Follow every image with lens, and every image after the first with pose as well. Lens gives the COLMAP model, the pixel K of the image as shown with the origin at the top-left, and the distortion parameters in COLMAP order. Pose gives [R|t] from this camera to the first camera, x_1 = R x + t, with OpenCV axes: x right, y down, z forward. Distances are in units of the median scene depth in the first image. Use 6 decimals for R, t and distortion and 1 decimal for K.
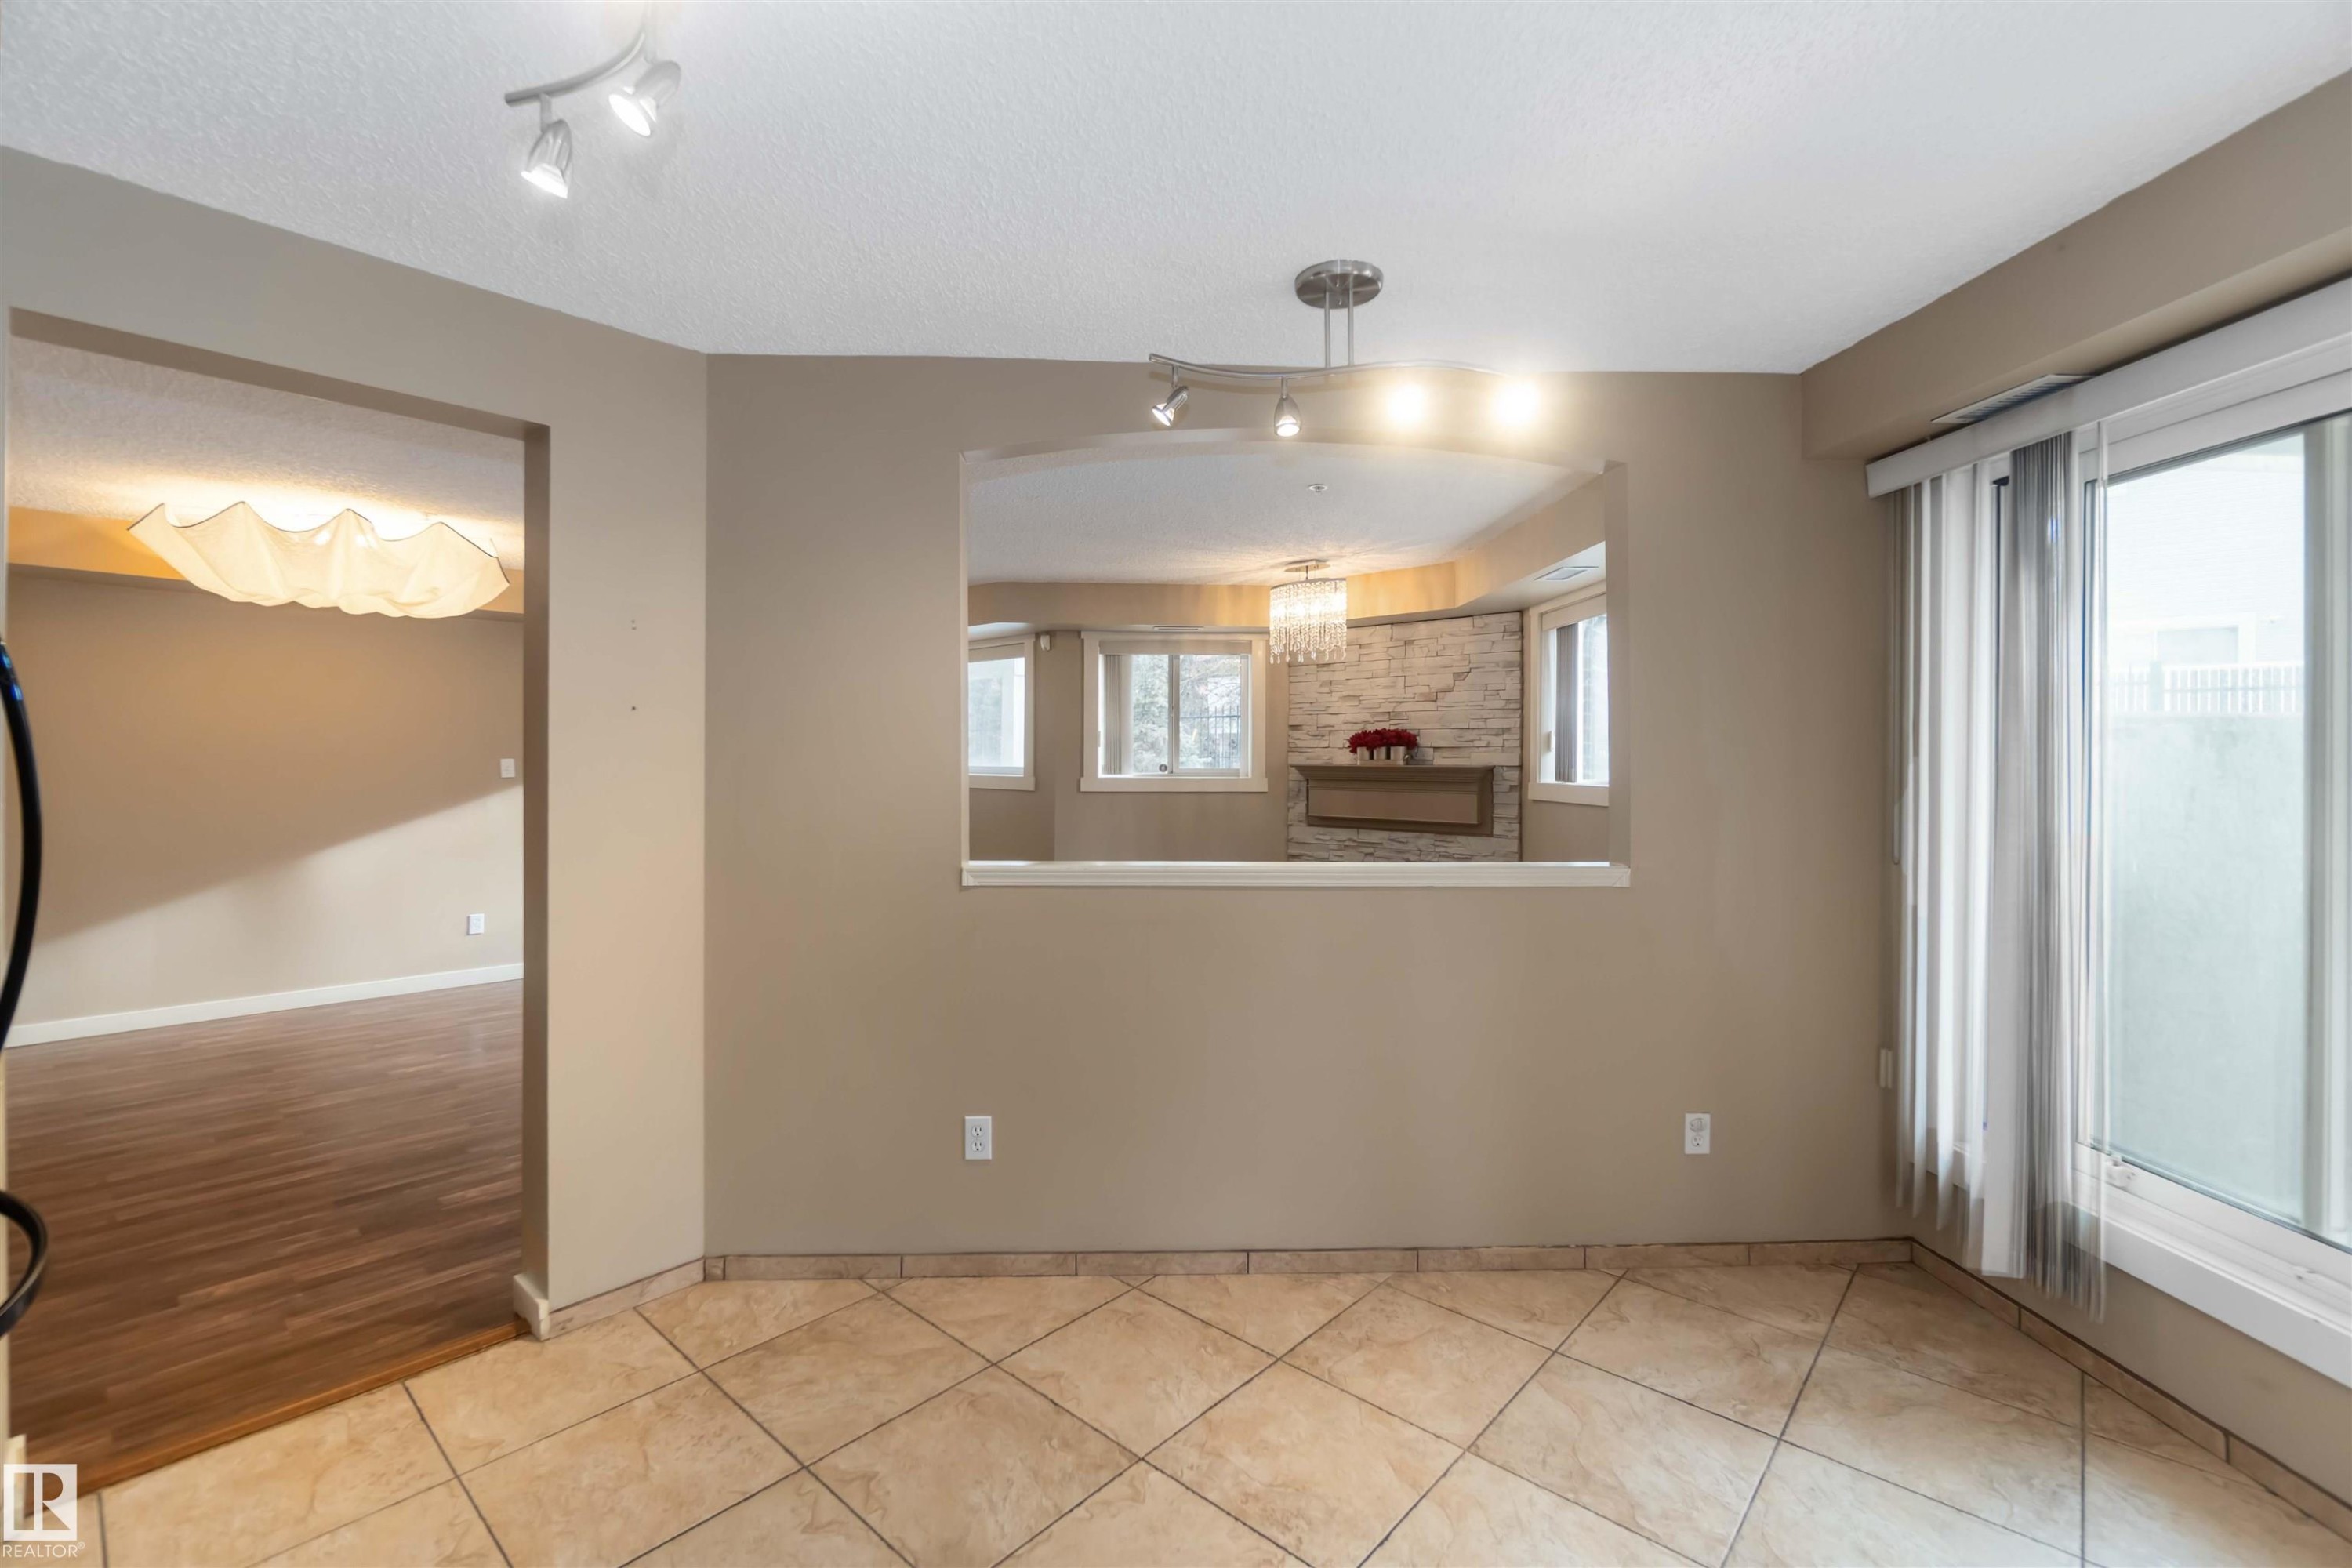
lens RADIAL K [[1028.9, 0, 1158.3], [0, 1028.9, 756.5], [0, 0, 1]] dist [-0.001568, 0.000091]
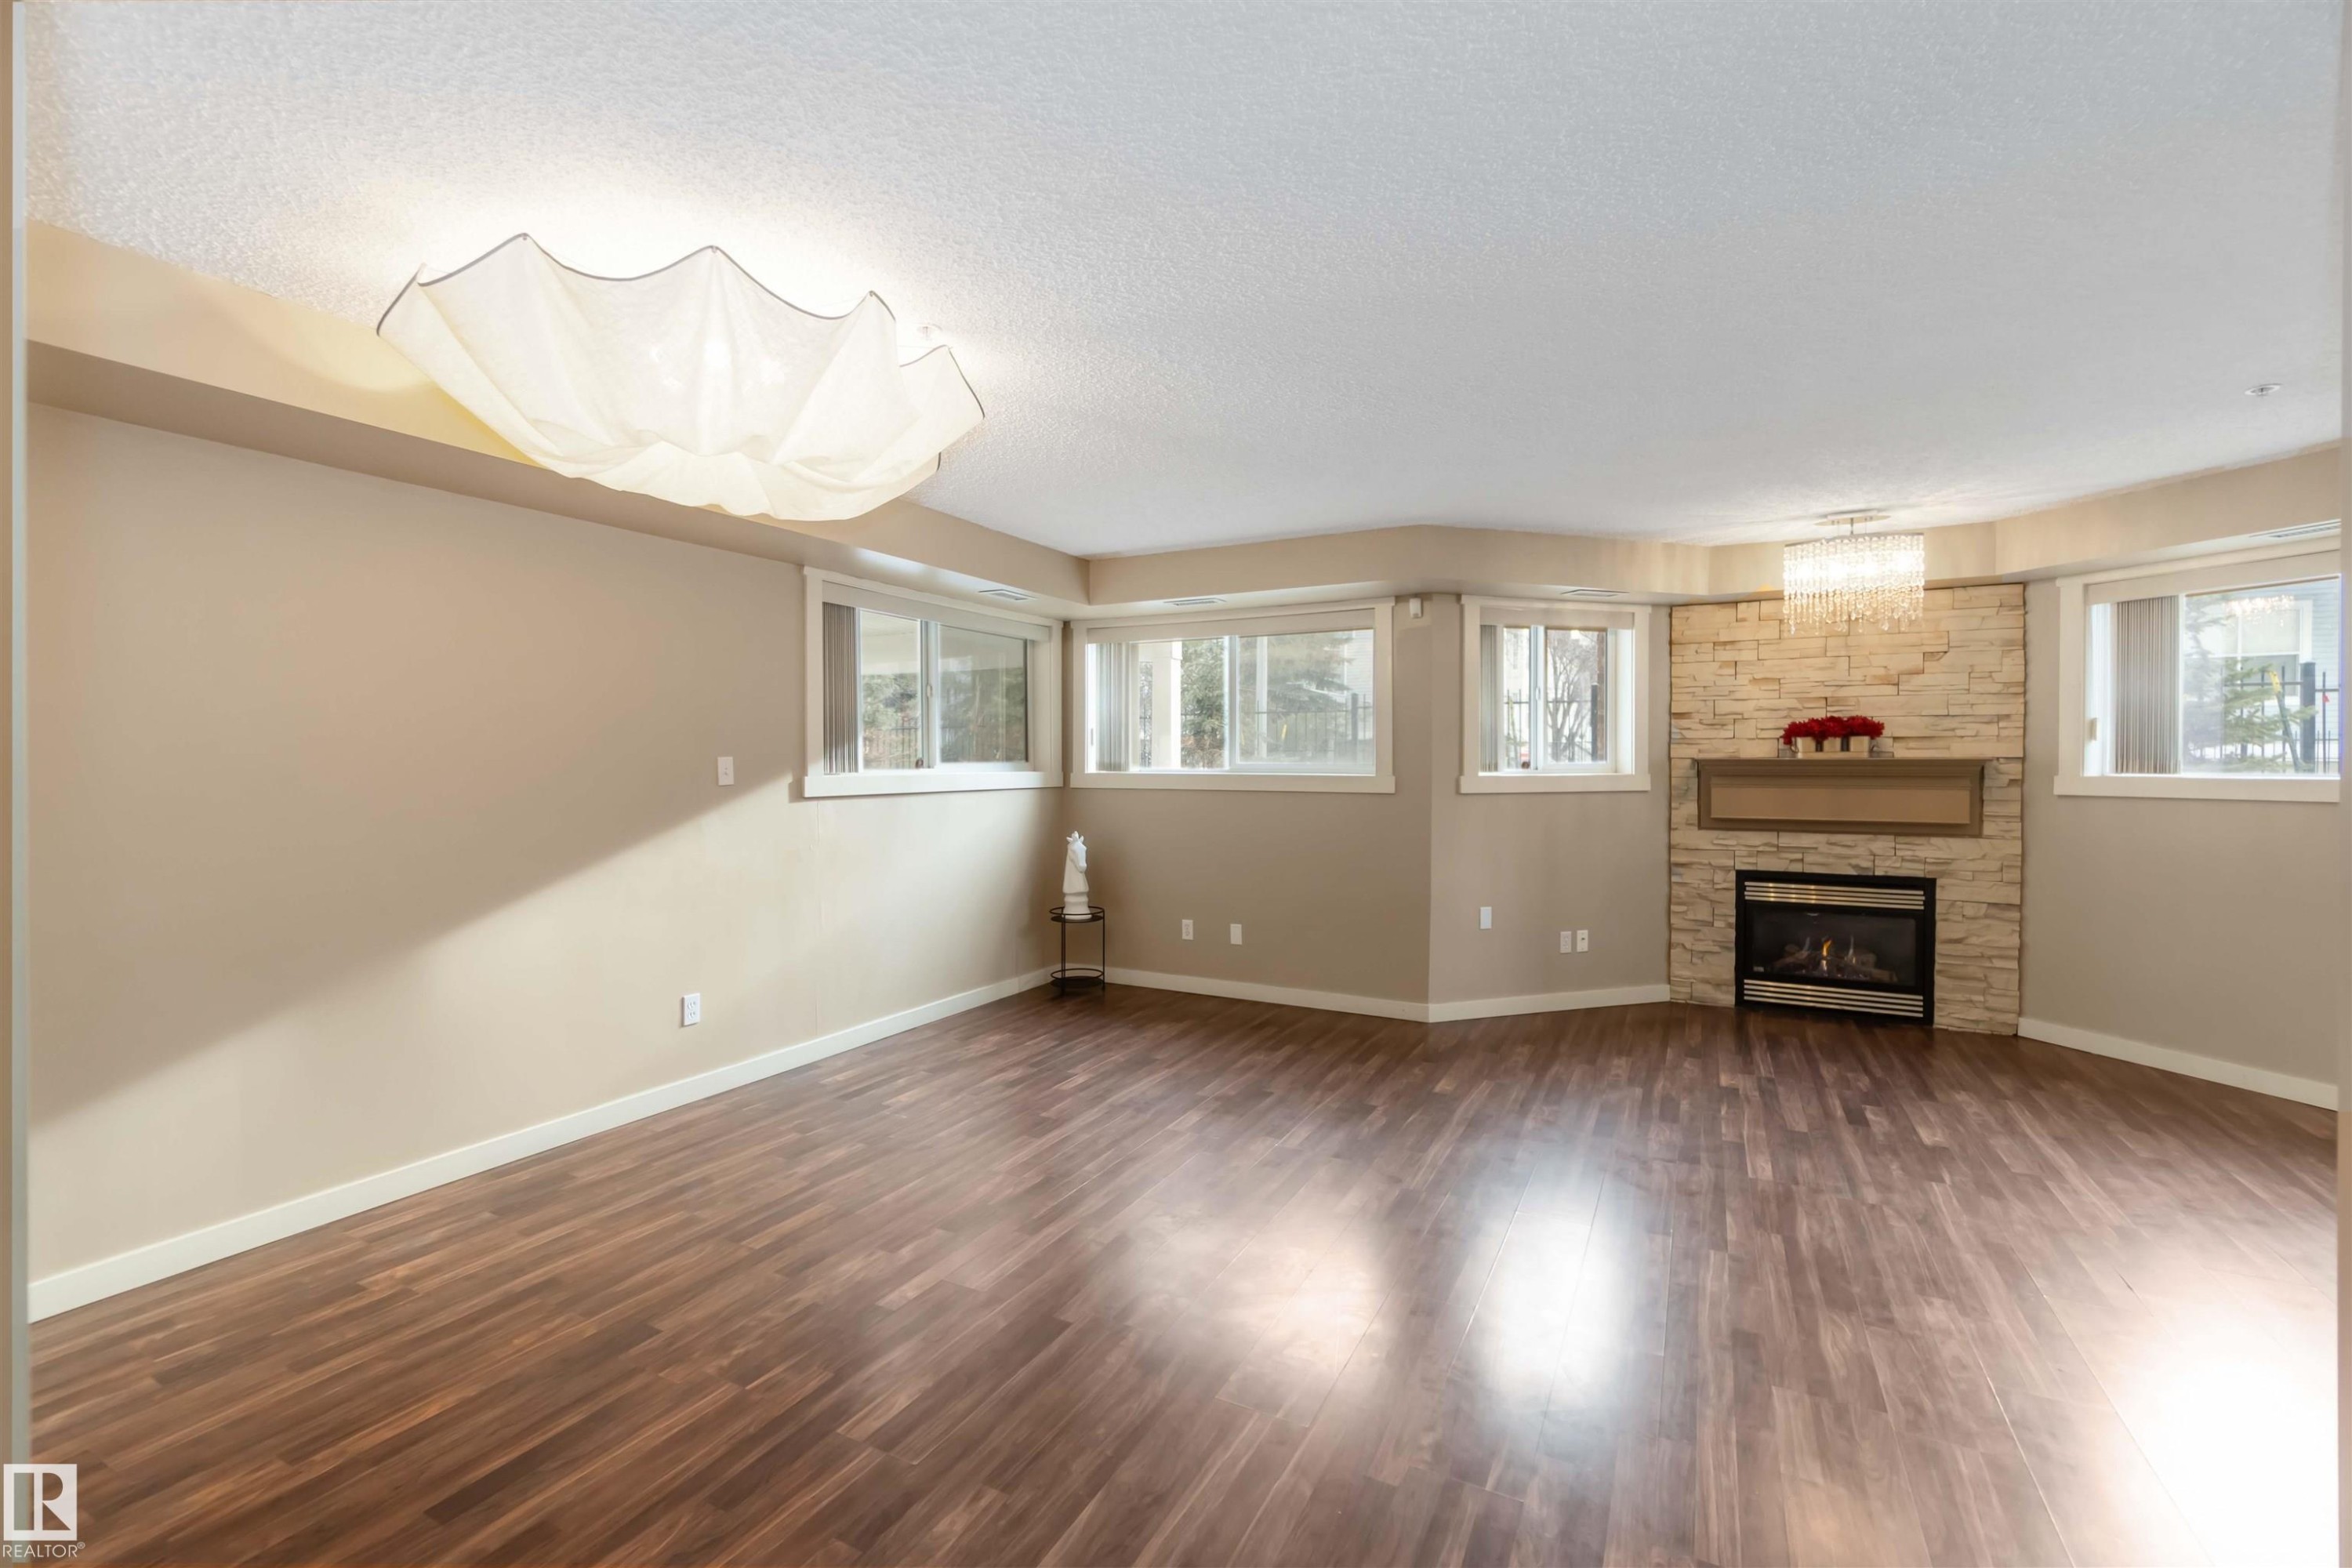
lens RADIAL K [[1015.3, 0, 1171.1], [0, 1015.3, 771.0], [0, 0, 1]] dist [-0.001741, 0.000204]
pose [[0.969747, -0.008805, 0.243952, -0.567567], [0.004889, 0.999849, 0.016651, 0.002602], [-0.244062, -0.014954, 0.969644, 0.325792]]
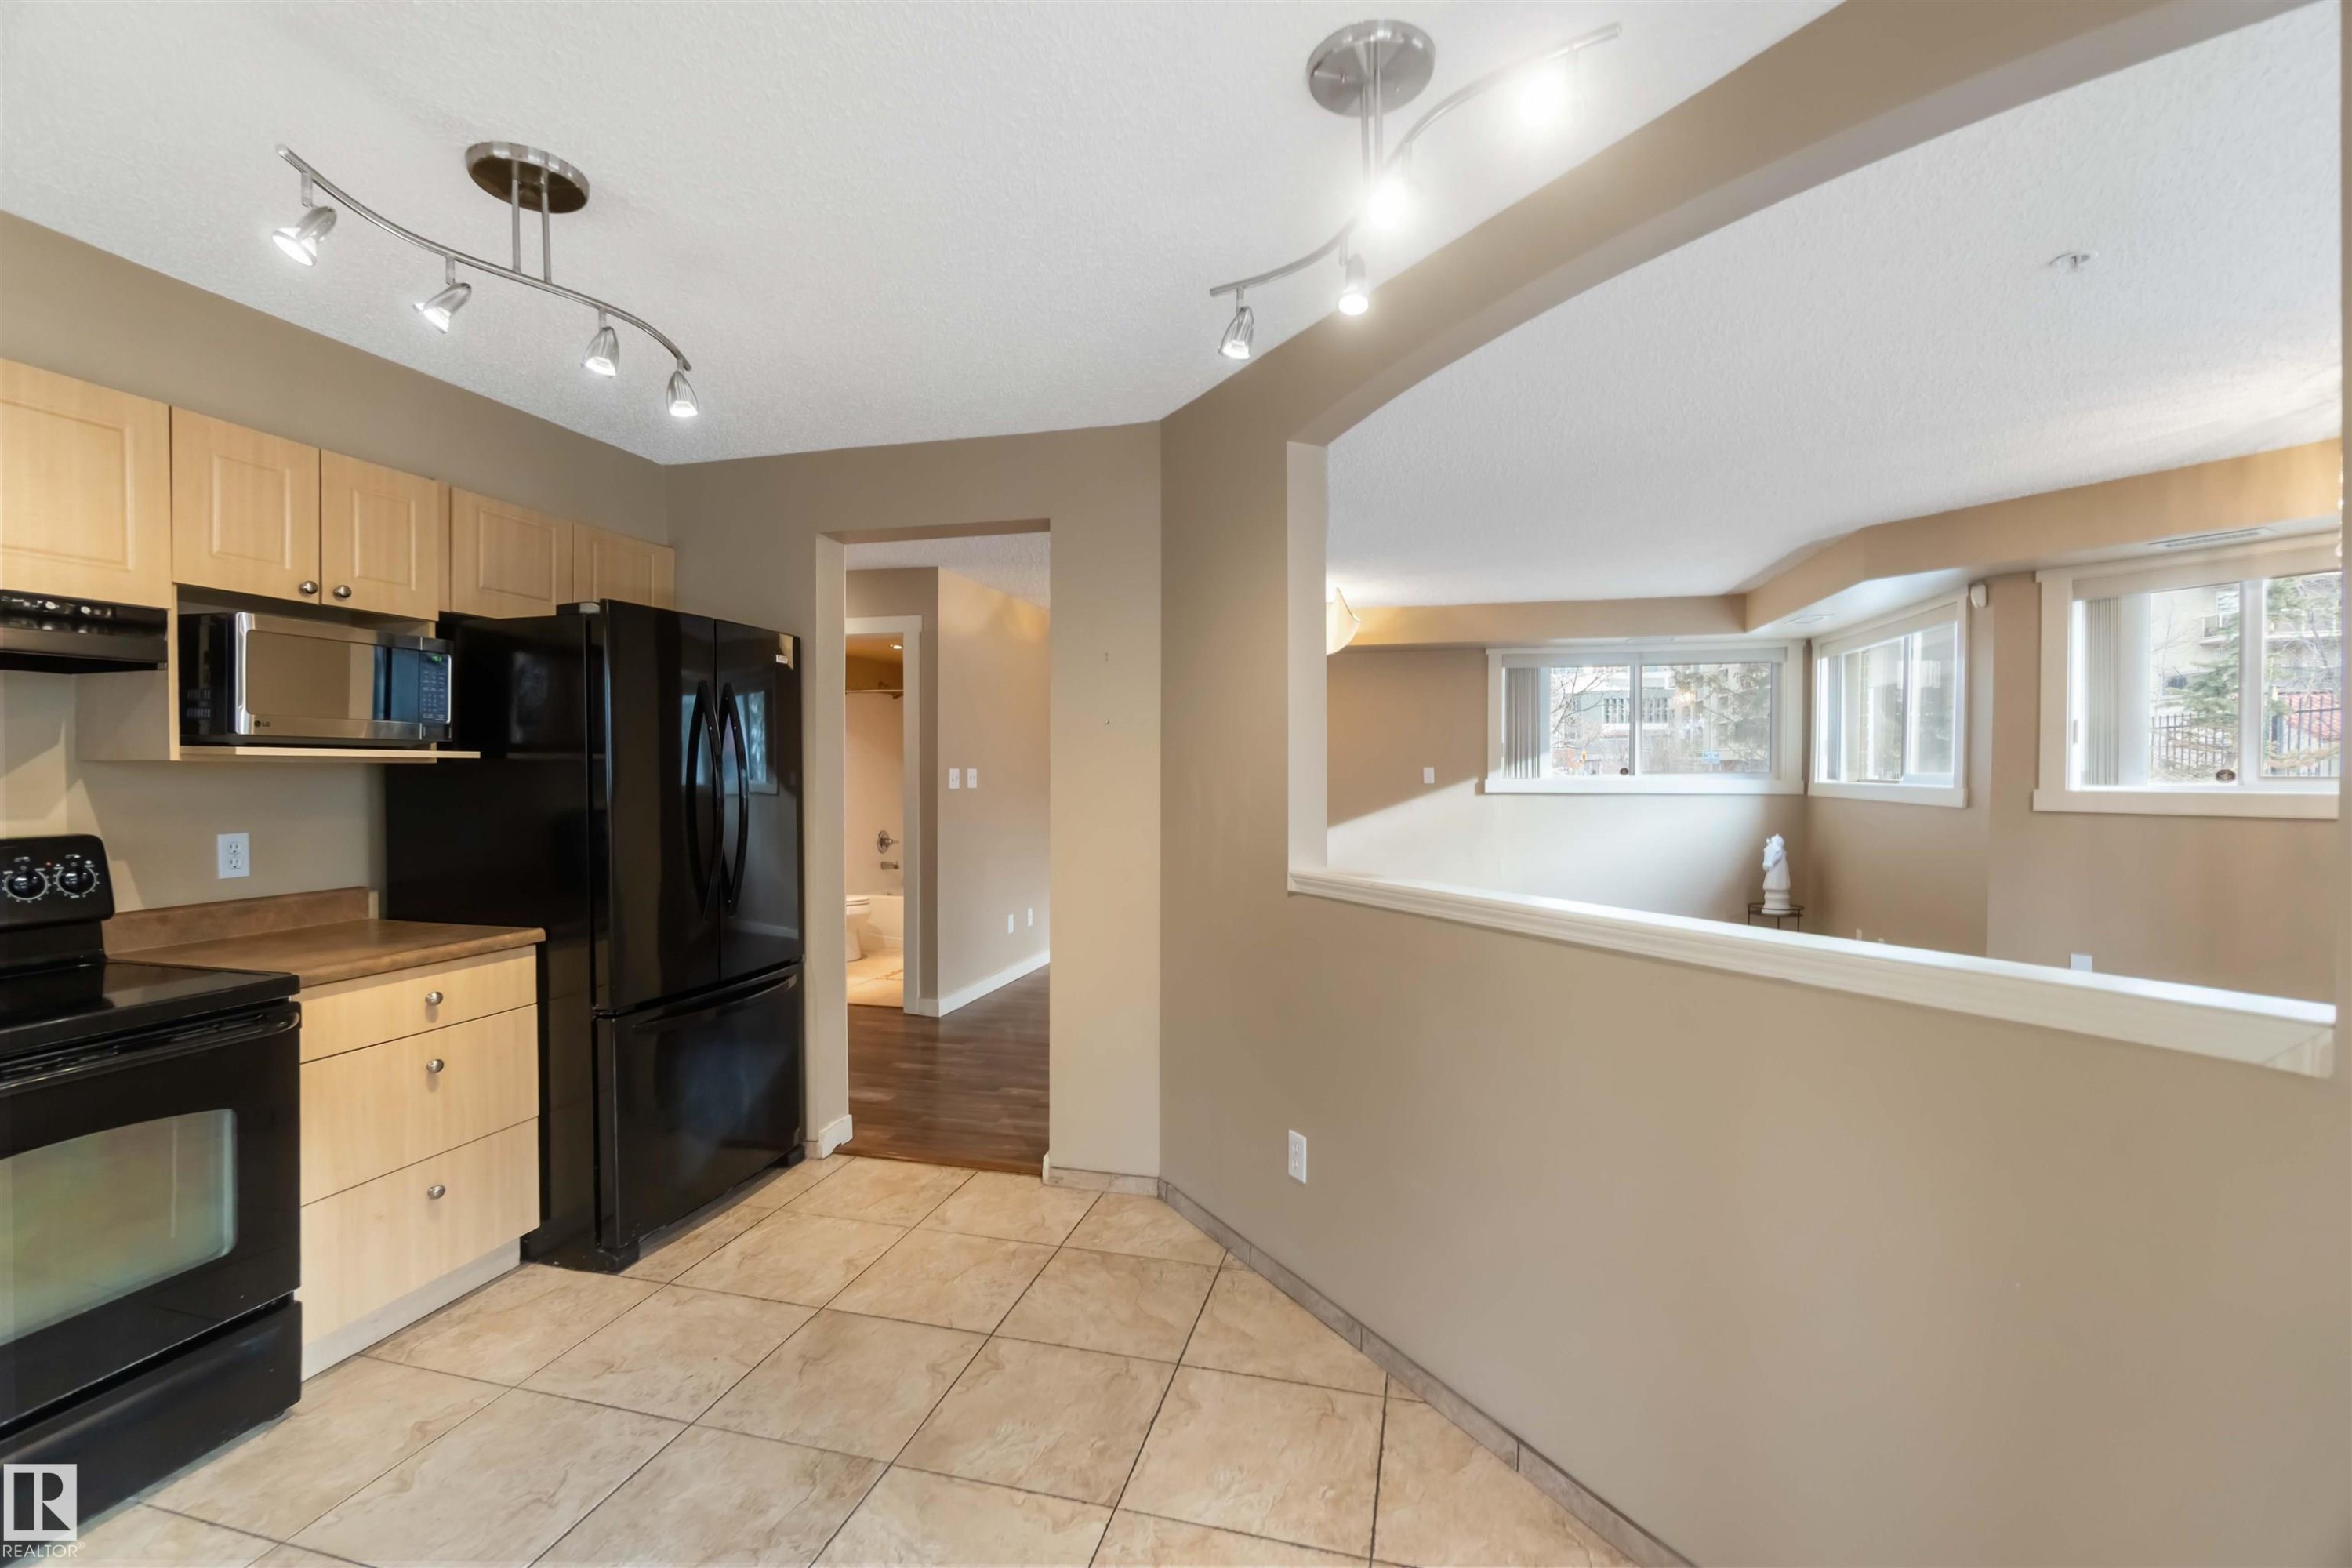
lens RADIAL K [[1015.3, 0, 1171.1], [0, 1015.3, 771.0], [0, 0, 1]] dist [-0.001741, 0.000204]
pose [[0.456486, -0.004136, -0.889721, 0.295450], [0.006661, 0.999977, -0.001231, 0.006462], [0.889706, -0.005365, 0.456503, 0.225417]]
